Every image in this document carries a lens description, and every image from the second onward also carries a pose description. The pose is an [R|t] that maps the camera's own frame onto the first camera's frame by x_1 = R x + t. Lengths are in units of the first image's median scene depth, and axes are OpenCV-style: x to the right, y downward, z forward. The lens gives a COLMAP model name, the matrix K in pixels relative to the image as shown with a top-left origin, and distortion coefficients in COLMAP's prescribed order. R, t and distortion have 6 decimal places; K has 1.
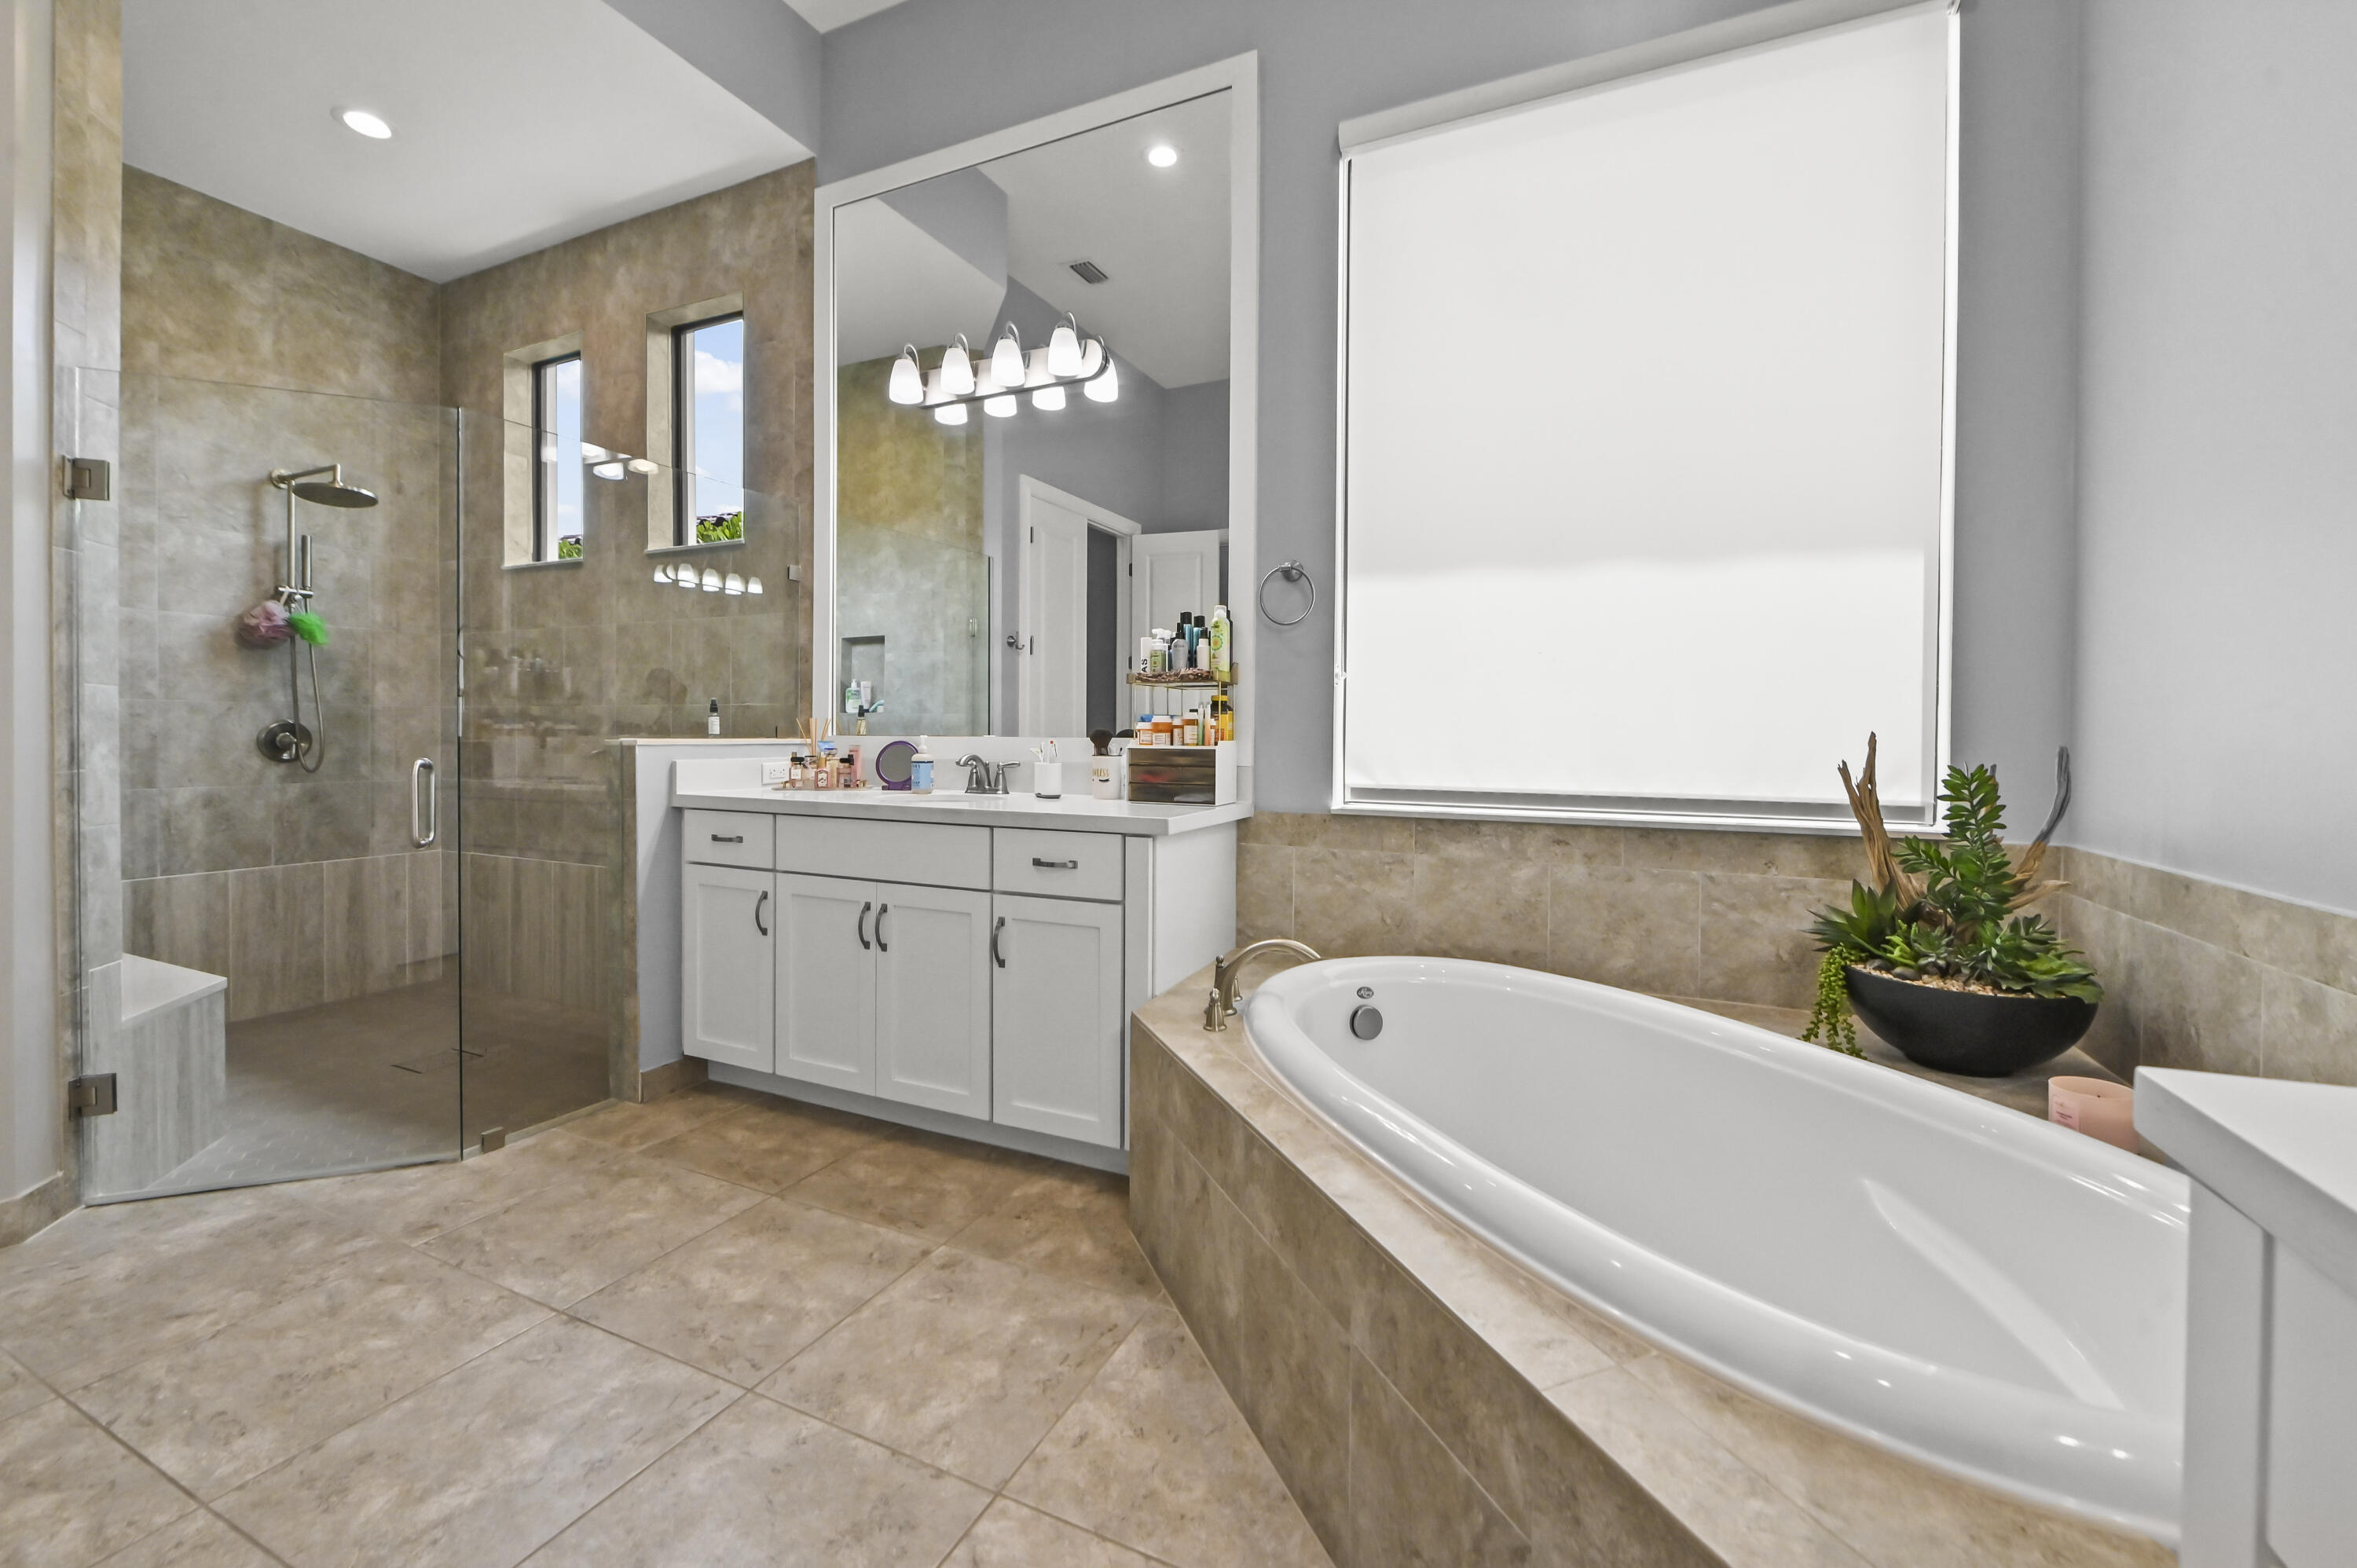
lens RADIAL K [[934.9, 0, 1185.6], [0, 934.9, 742.8], [0, 0, 1]] dist [-0.004297, -0.000434]
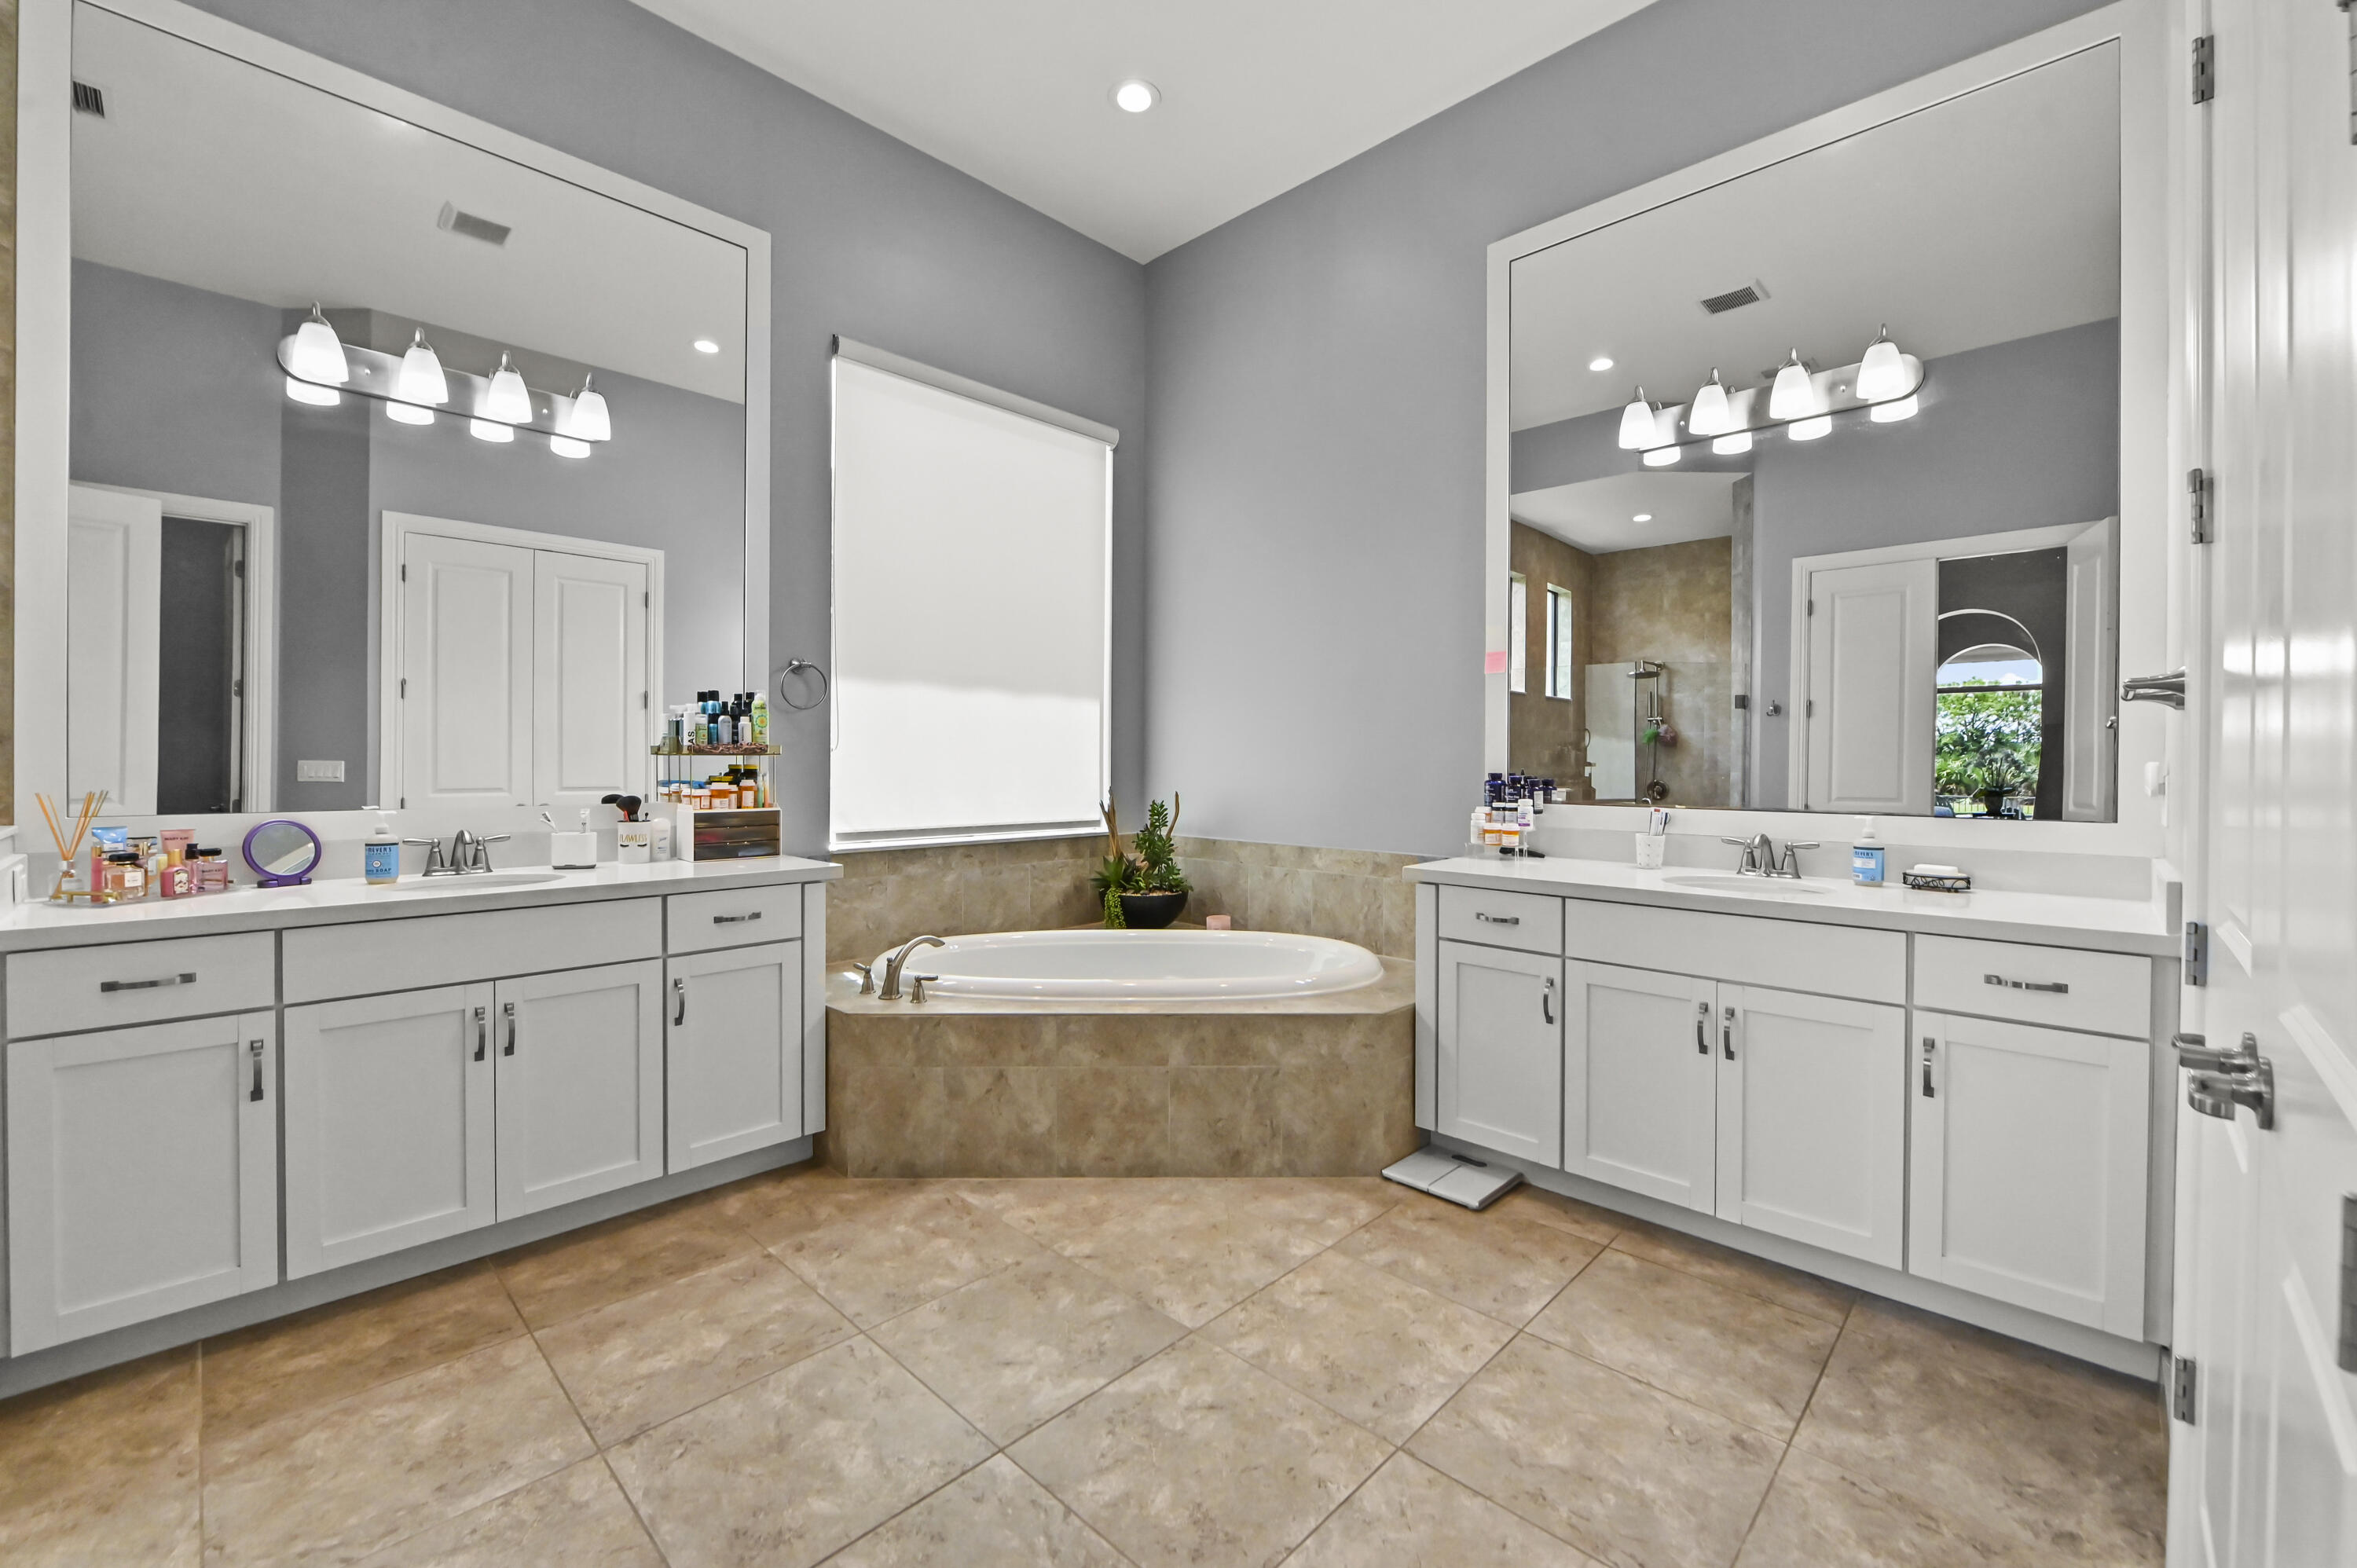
lens RADIAL K [[934.9, 0, 1164.0], [0, 934.9, 768.8], [0, 0, 1]] dist [-0.004297, -0.000434]
pose [[0.352942, -0.012939, 0.935556, -1.052390], [0.007945, 0.999910, 0.010831, -0.063713], [-0.935612, 0.003610, 0.353013, 0.107342]]
